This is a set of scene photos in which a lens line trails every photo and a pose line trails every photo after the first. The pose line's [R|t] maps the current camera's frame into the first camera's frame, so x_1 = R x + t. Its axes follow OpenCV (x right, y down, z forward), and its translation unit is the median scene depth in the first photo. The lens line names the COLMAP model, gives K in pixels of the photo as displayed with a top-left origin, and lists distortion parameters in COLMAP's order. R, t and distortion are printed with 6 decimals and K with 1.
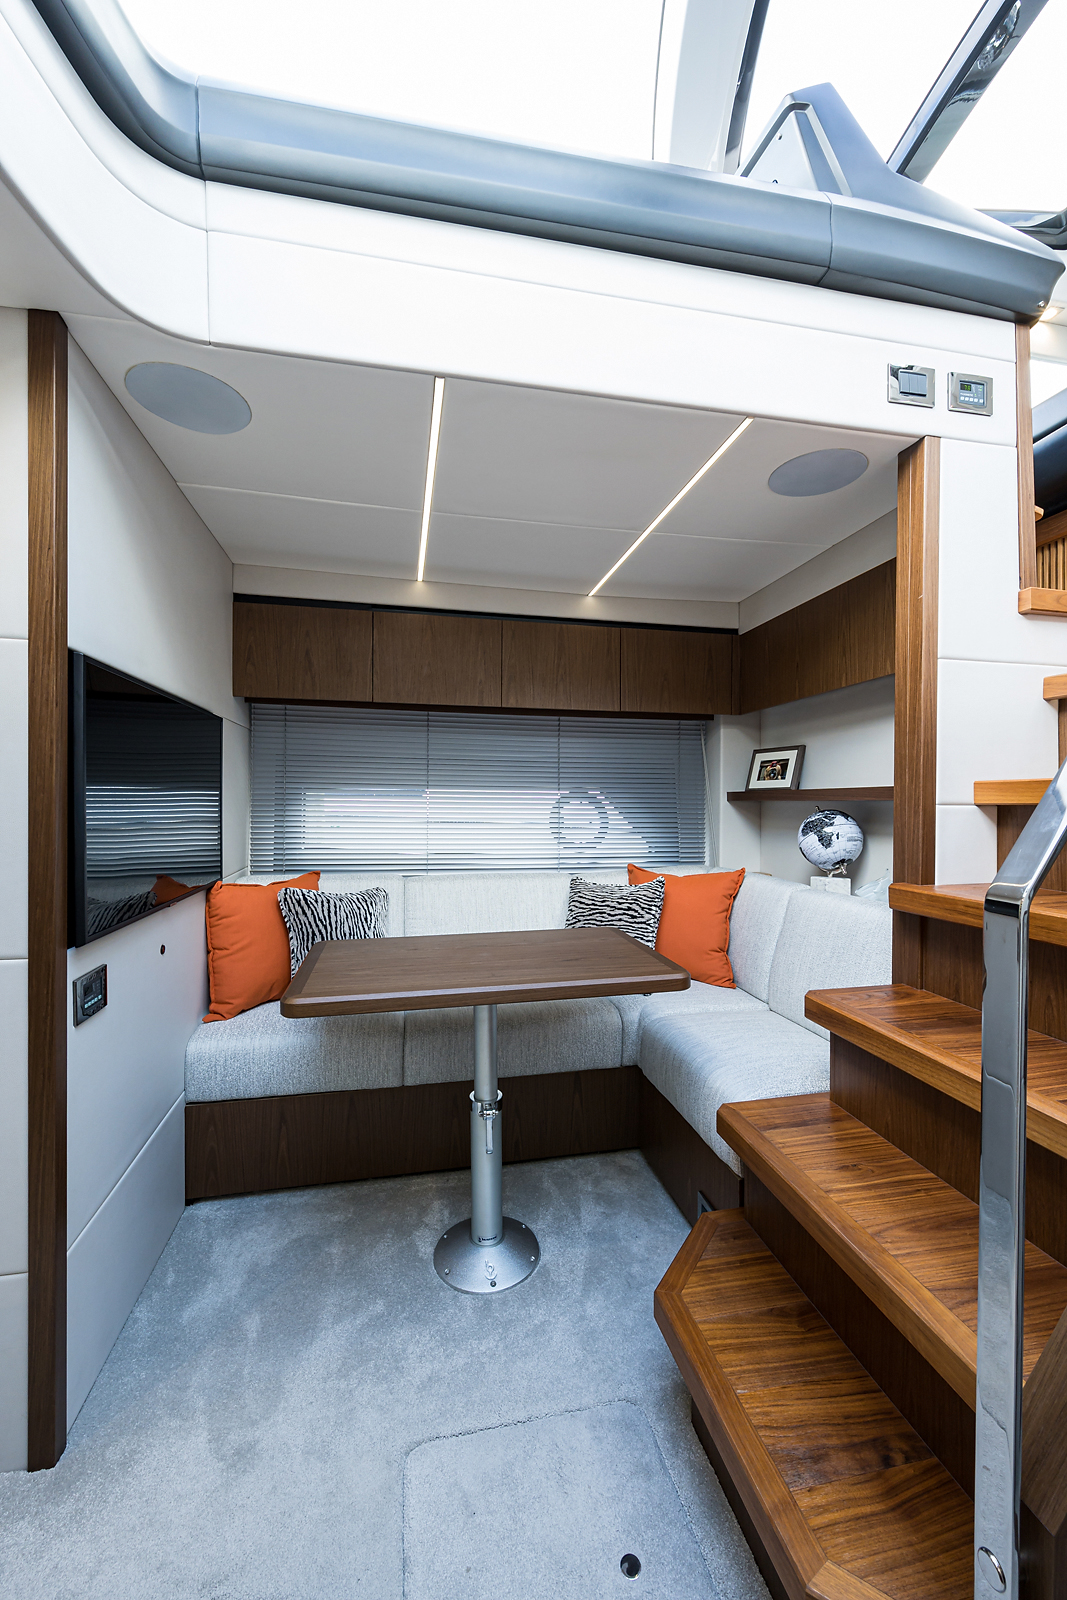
lens RADIAL K [[635.3, 0, 542.4], [0, 635.3, 802.2], [0, 0, 1]] dist [-0.003320, 0.001669]
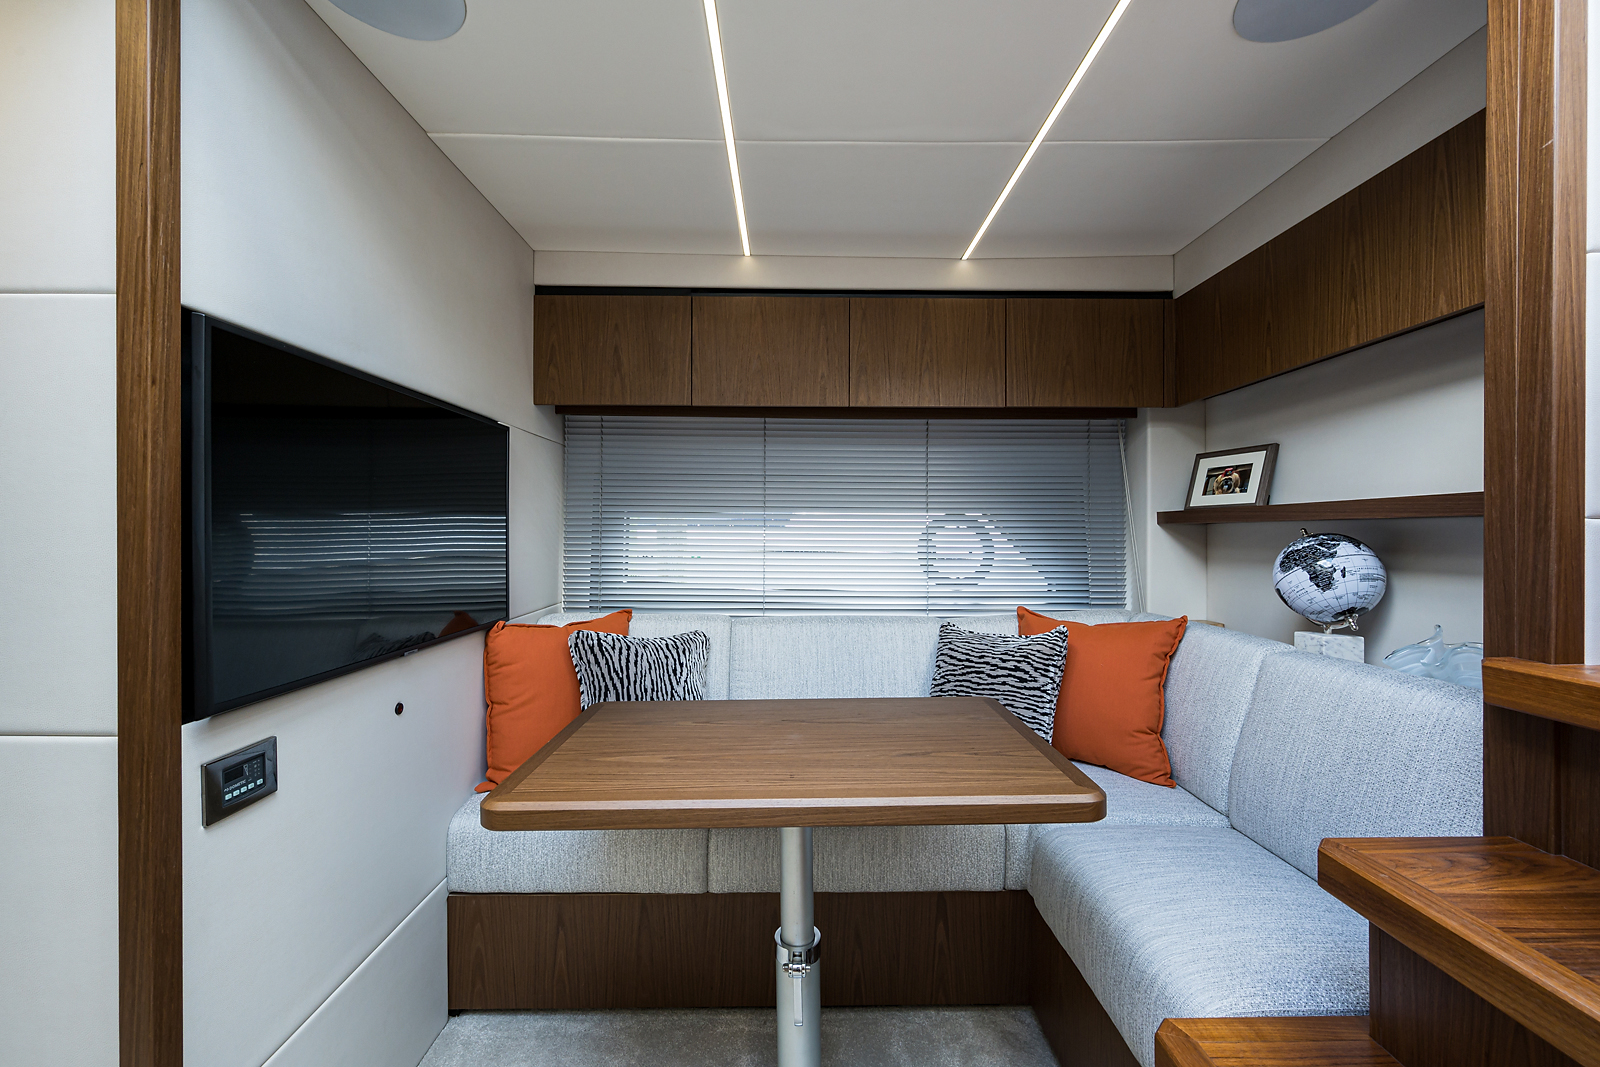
lens RADIAL K [[698.6, 0, 784.2], [0, 698.6, 529.4], [0, 0, 1]] dist [-0.000533, -0.001257]
pose [[0.979908, -0.004699, -0.199394, 0.038873], [0.004225, 0.999987, -0.002806, 0.007820], [0.199405, 0.001907, 0.979915, 0.169693]]
